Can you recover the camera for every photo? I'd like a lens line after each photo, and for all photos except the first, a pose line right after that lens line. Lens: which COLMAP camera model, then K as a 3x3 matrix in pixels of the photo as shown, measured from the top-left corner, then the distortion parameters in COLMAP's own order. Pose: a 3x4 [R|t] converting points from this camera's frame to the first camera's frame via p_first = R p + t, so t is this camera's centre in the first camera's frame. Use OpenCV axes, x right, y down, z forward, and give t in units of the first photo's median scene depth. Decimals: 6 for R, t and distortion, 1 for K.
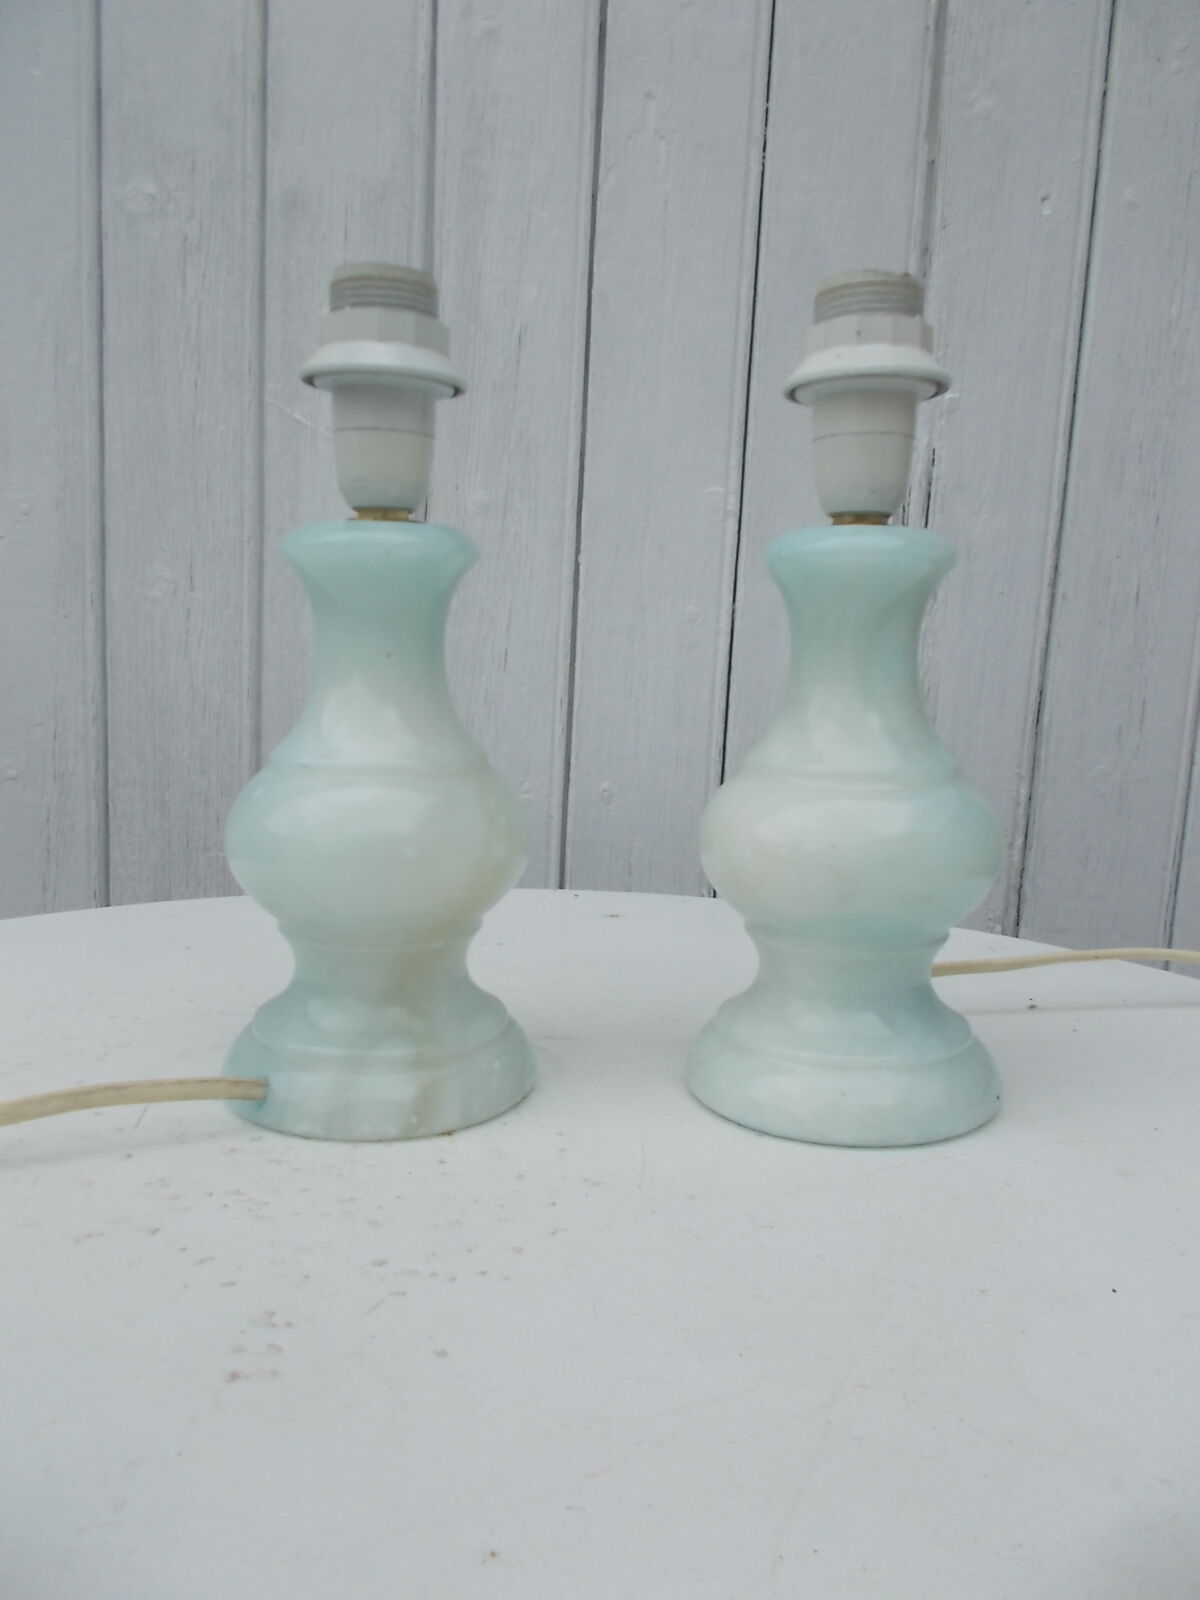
lens RADIAL K [[1248.0, 0, 620.4], [0, 1248.0, 805.8], [0, 0, 1]] dist [0.014125, 0.004911]
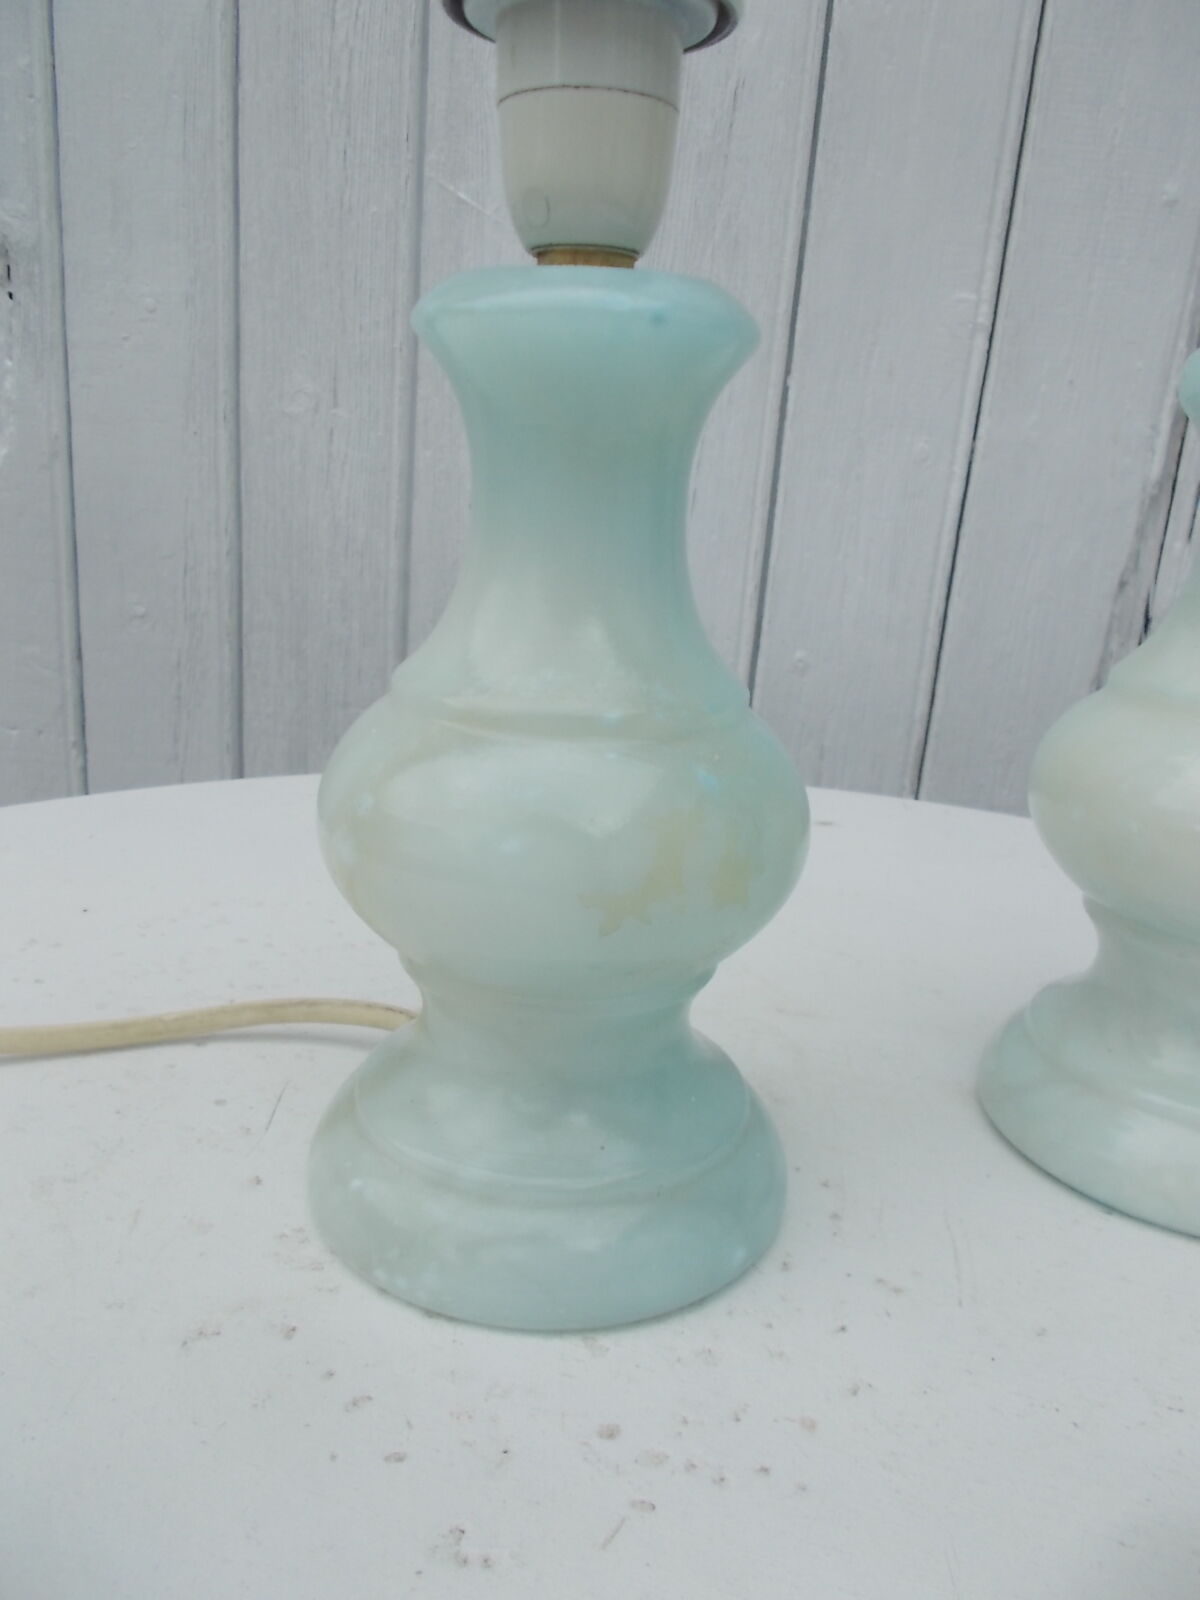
lens RADIAL K [[1221.4, 0, 615.8], [0, 1221.4, 802.4], [0, 0, 1]] dist [0.002483, -0.003131]
pose [[0.994101, 0.057352, -0.092050, -0.057292], [-0.044575, 0.989800, 0.135311, -0.024958], [0.098872, -0.130409, 0.986518, 0.151498]]
